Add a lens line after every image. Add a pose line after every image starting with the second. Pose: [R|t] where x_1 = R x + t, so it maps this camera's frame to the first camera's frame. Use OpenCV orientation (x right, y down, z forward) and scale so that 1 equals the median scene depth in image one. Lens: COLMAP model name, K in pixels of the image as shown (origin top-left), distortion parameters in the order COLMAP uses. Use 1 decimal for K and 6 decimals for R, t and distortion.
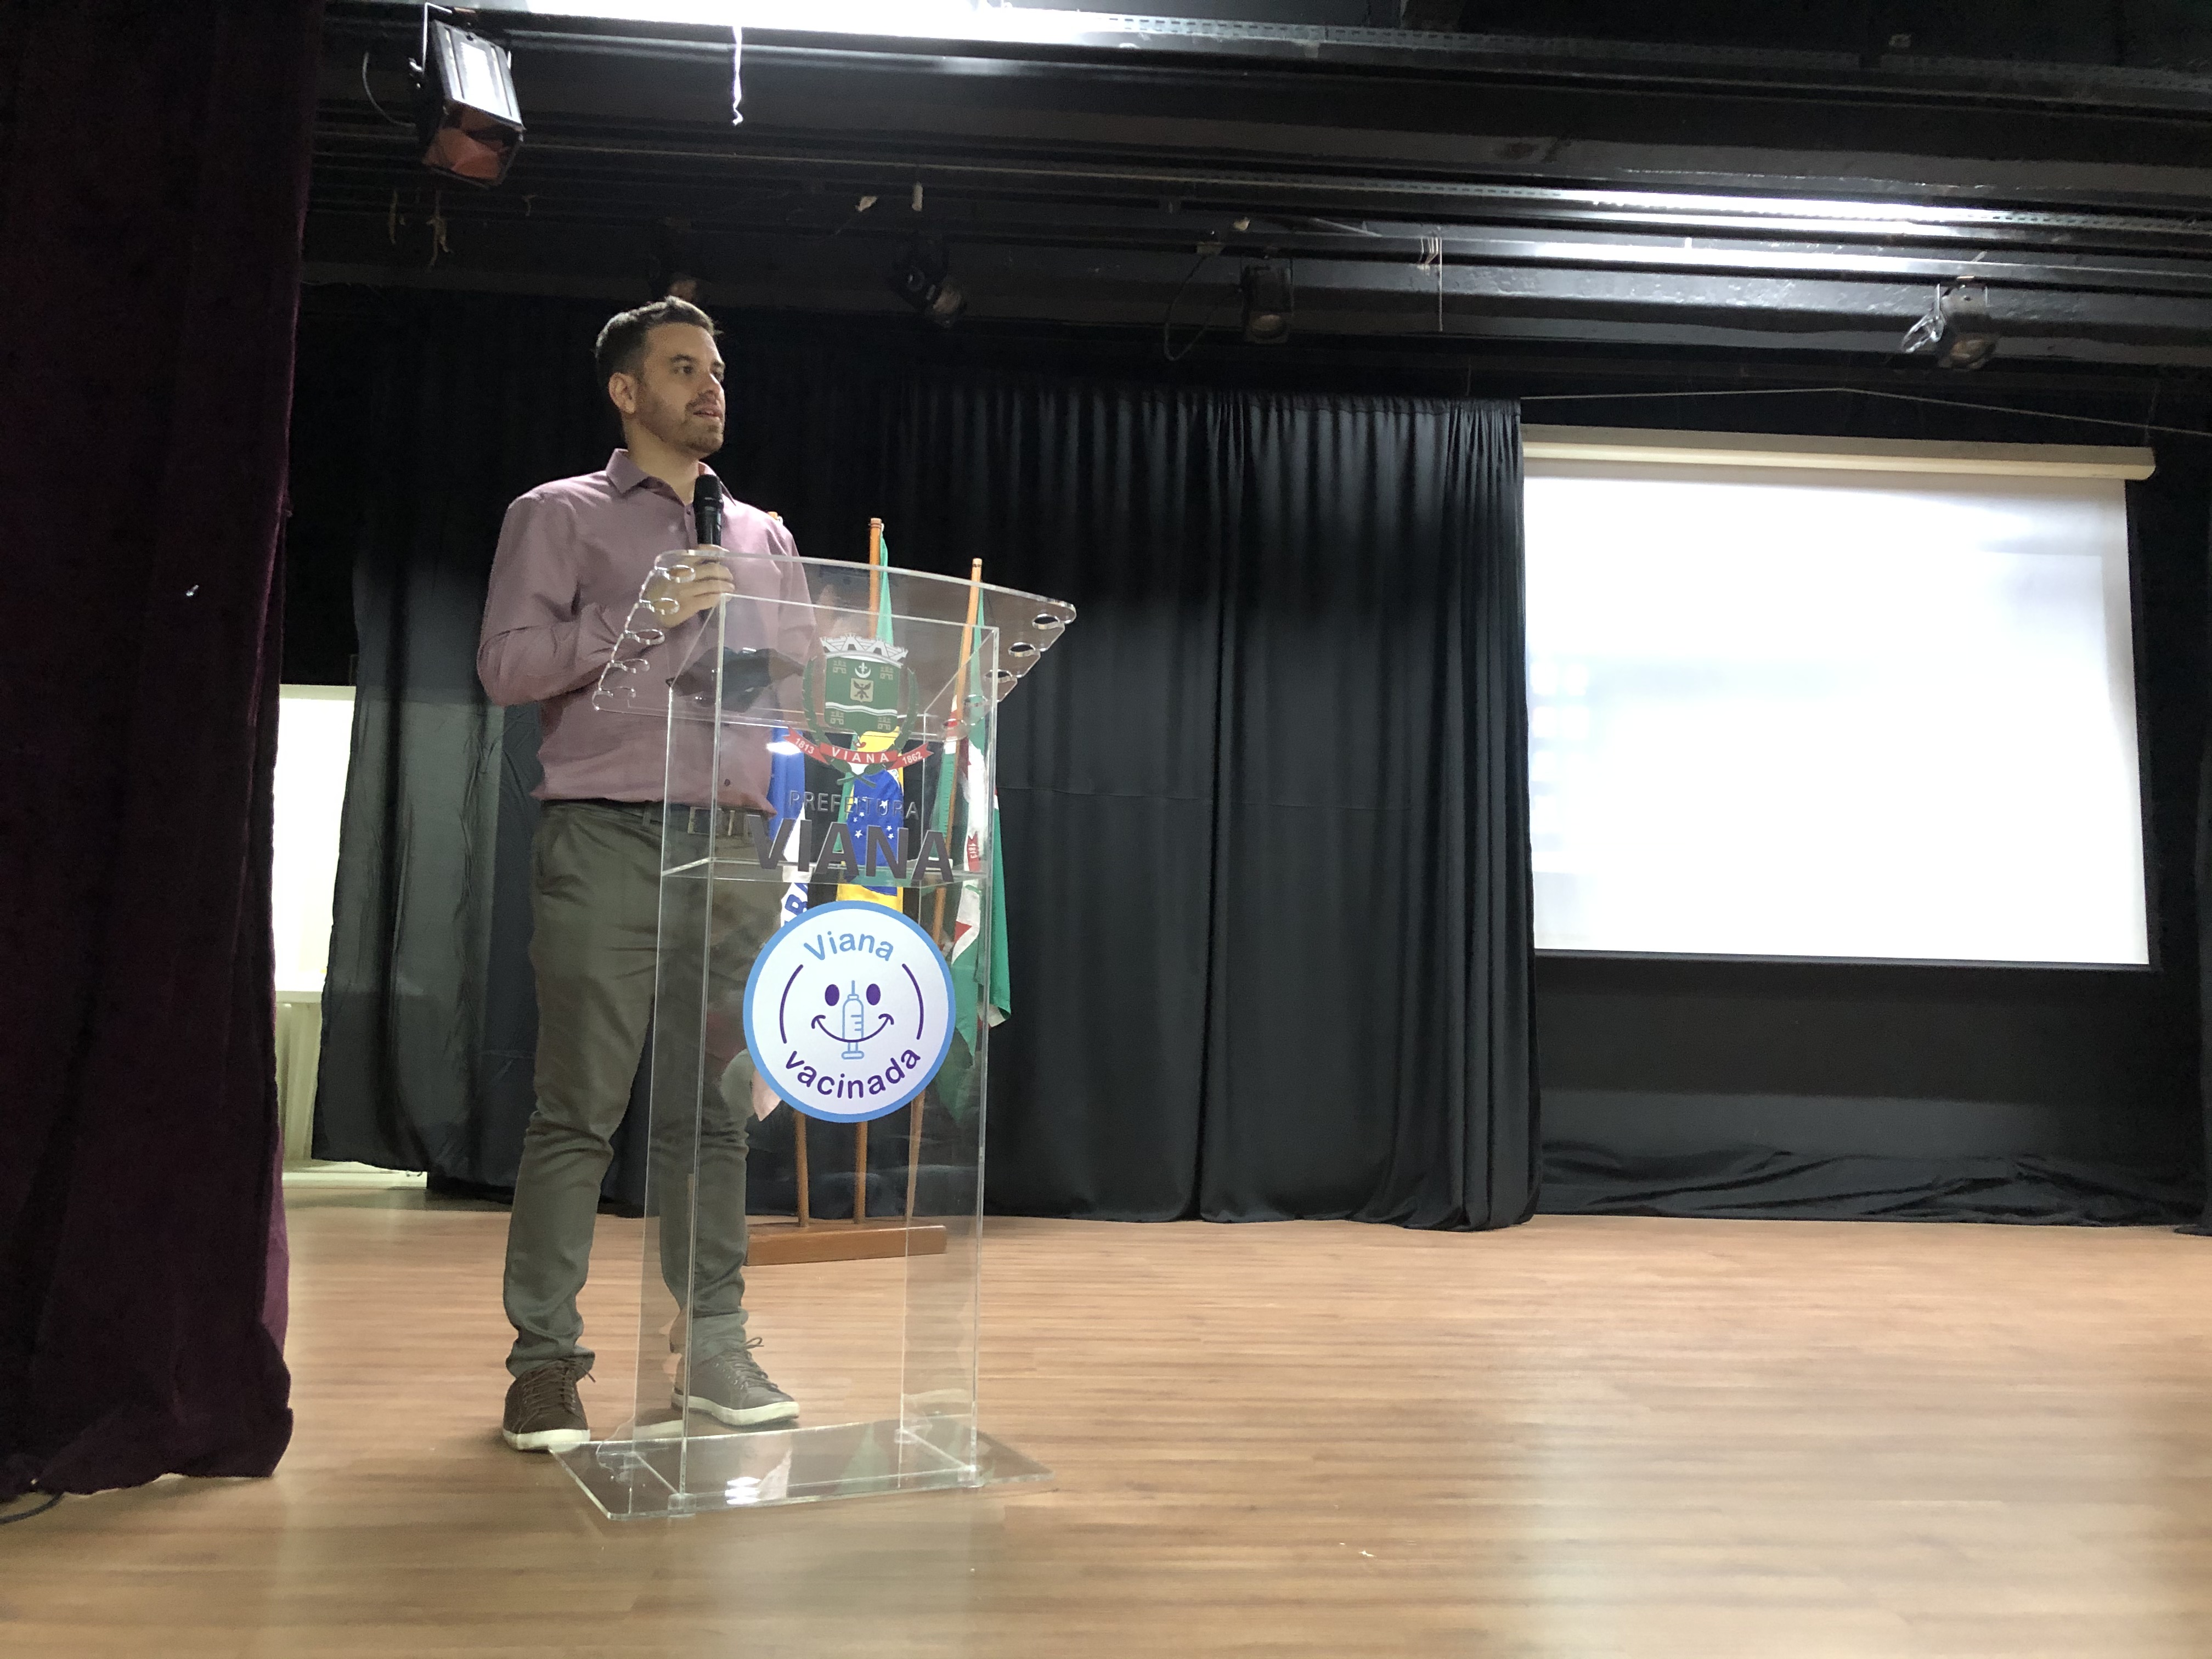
lens RADIAL K [[1804.0, 0, 1113.4], [0, 1804.0, 836.8], [0, 0, 1]] dist [0.015707, -0.005955]
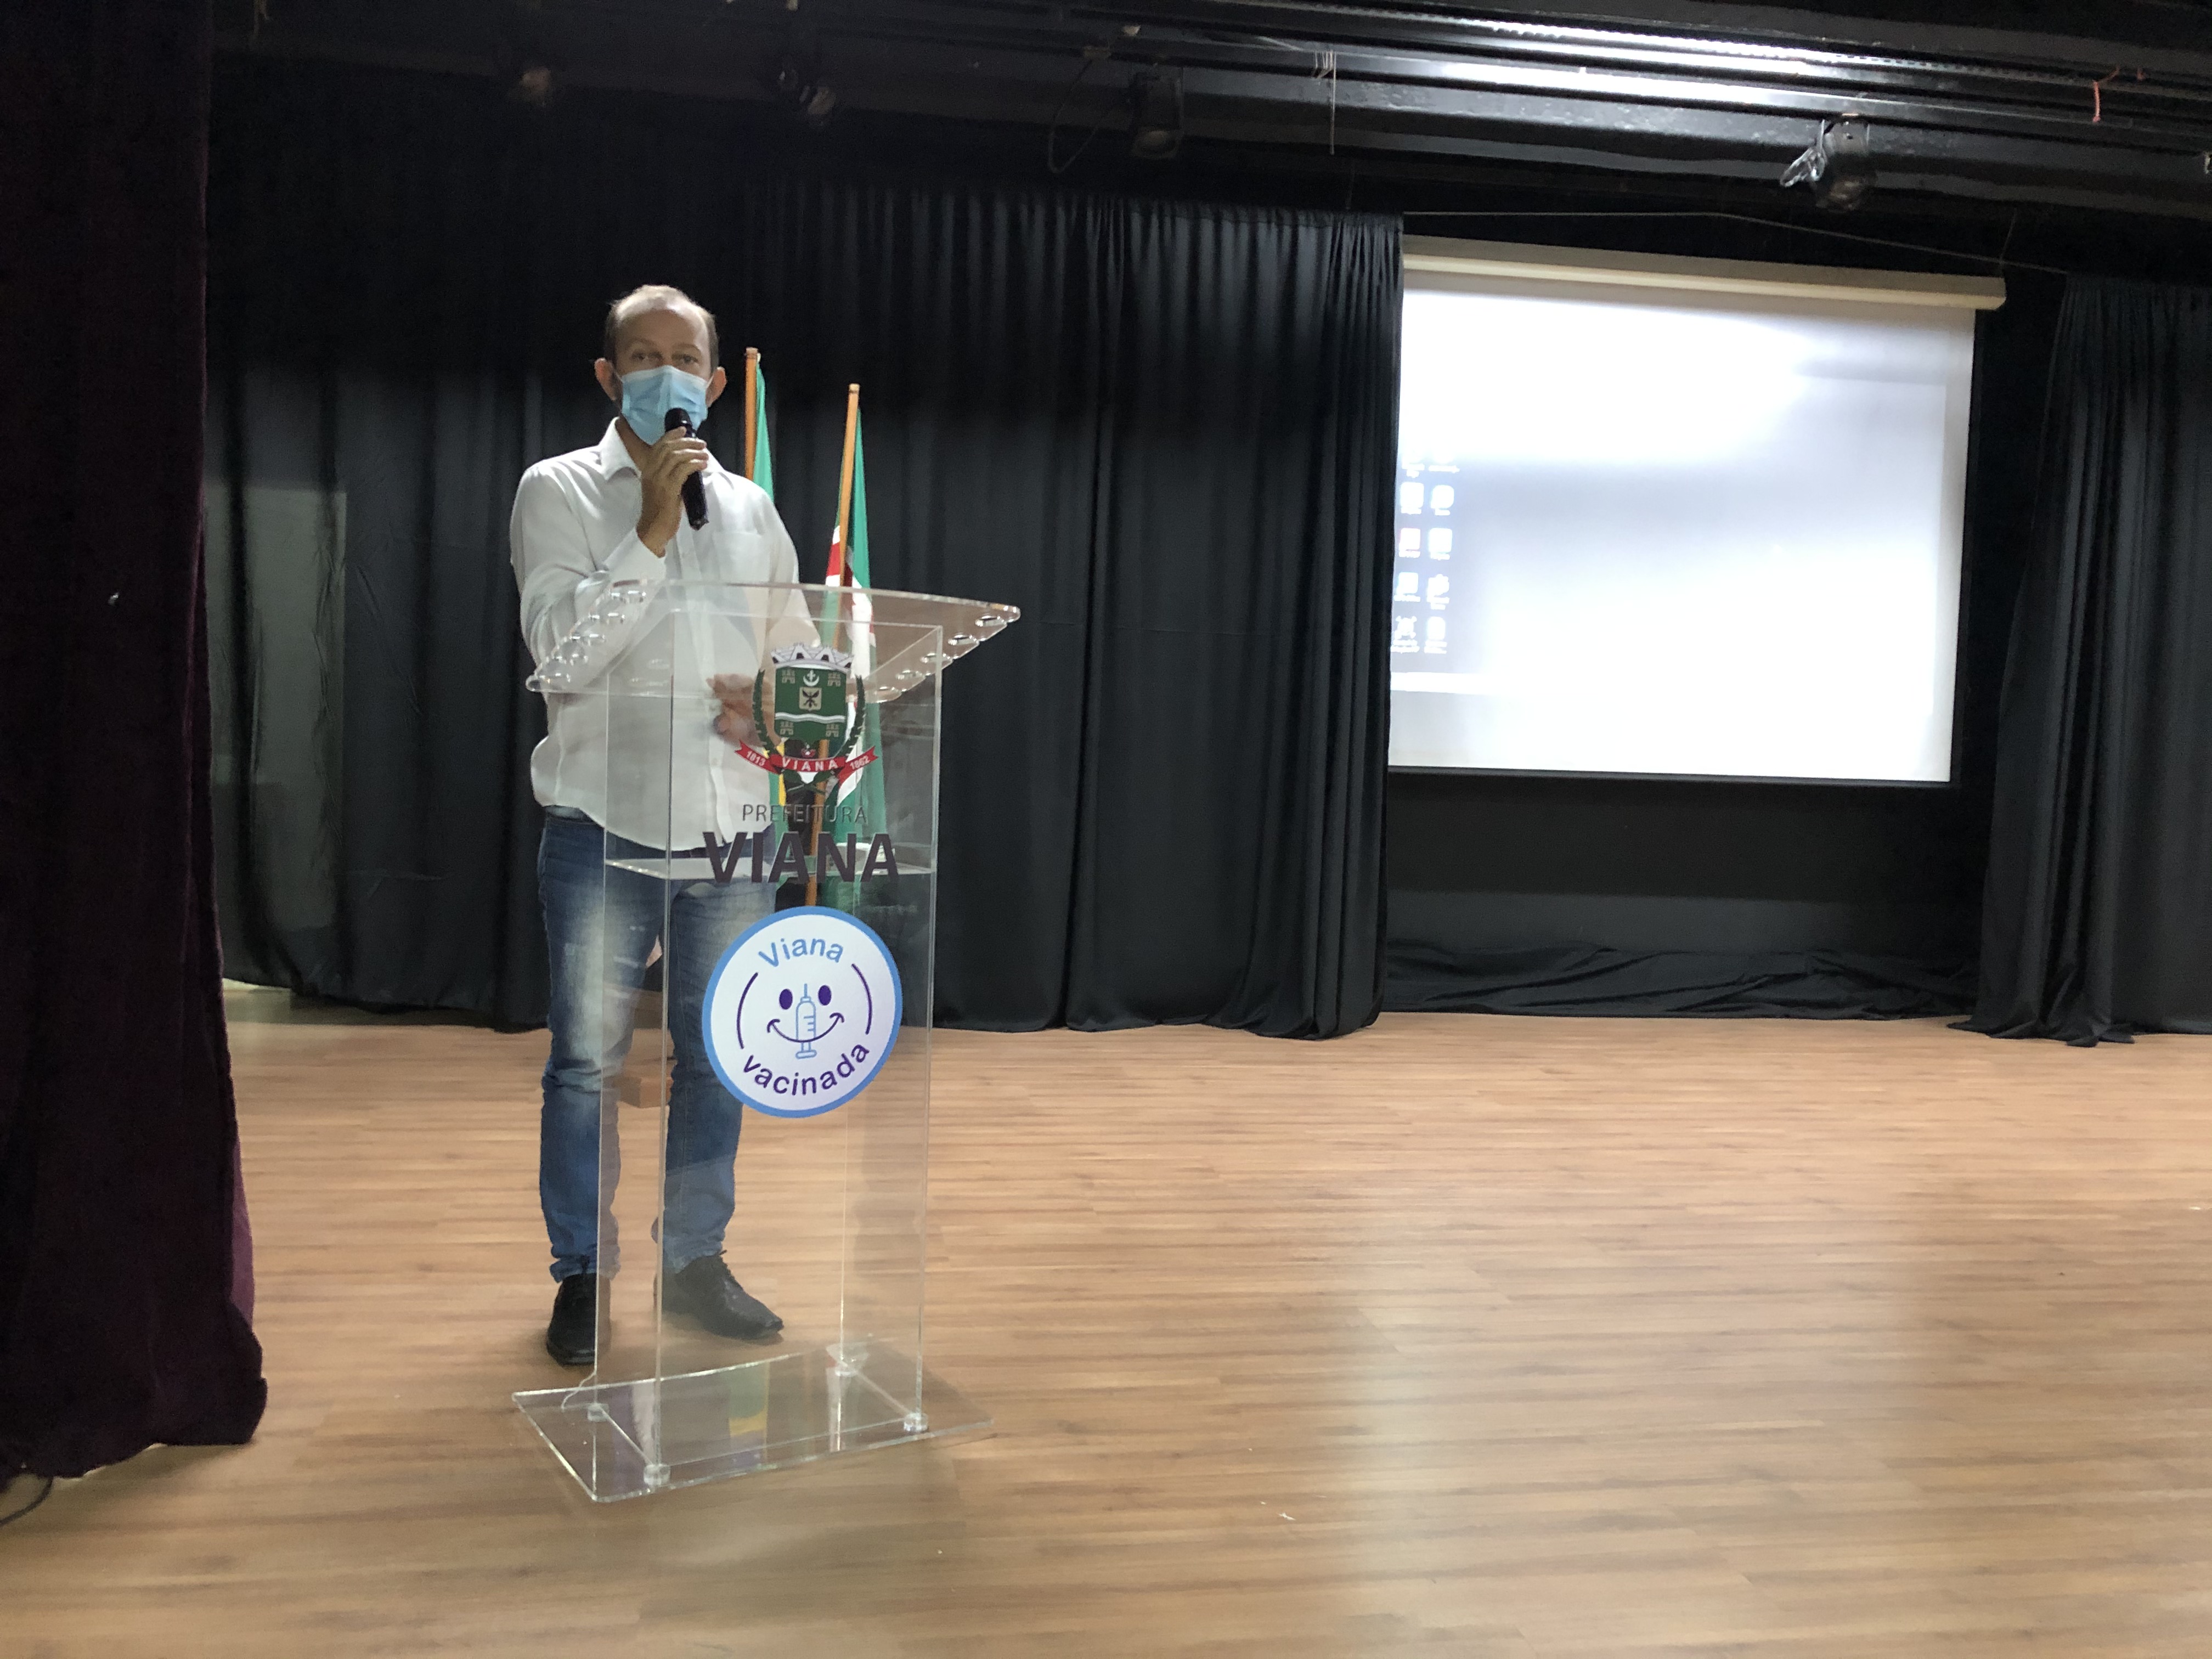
lens RADIAL K [[1801.1, 0, 1100.9], [0, 1801.1, 831.2], [0, 0, 1]] dist [0.013721, -0.001678]
pose [[0.995613, 0.006007, 0.093370, -0.035174], [-0.021817, 0.985333, 0.169244, -0.090338], [-0.090984, -0.170539, 0.981141, -0.008312]]
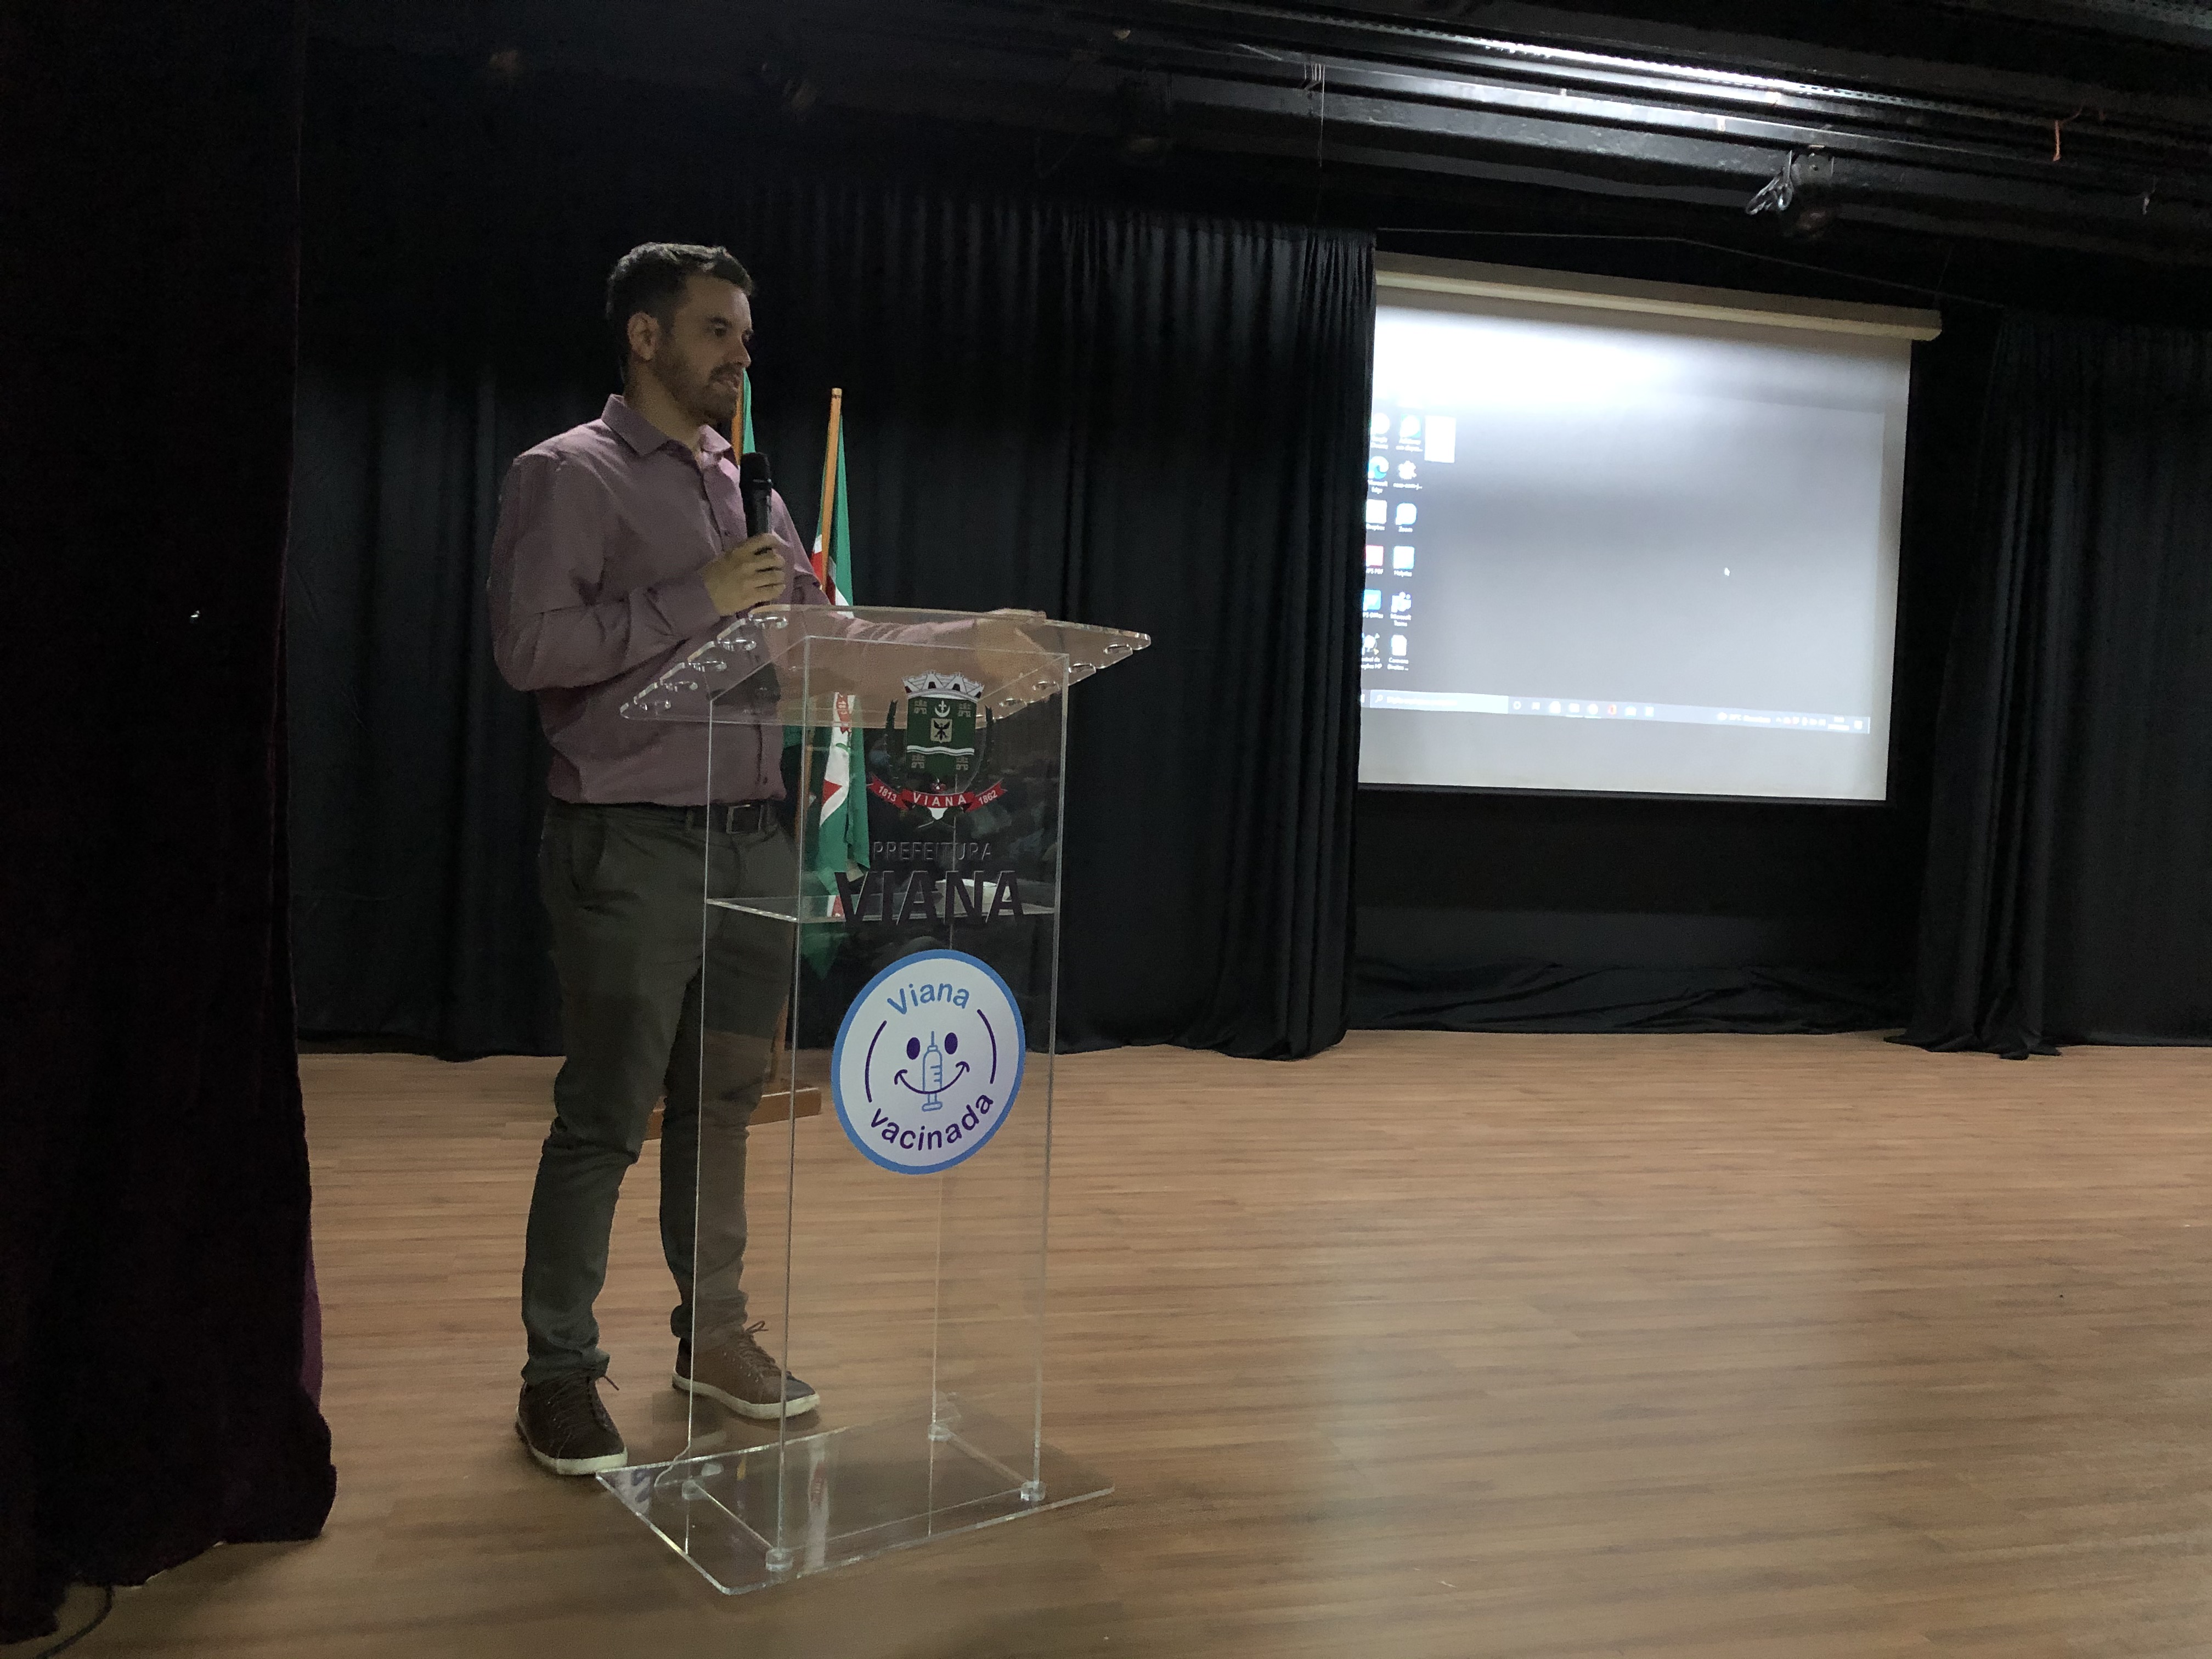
lens RADIAL K [[1800.7, 0, 1106.0], [0, 1800.7, 829.5], [0, 0, 1]] dist [0.011005, 0.005643]
pose [[0.984132, 0.008839, 0.177218, -0.109702], [-0.038325, 0.985772, 0.163663, -0.093200], [-0.173250, -0.167857, 0.970468, 0.026590]]
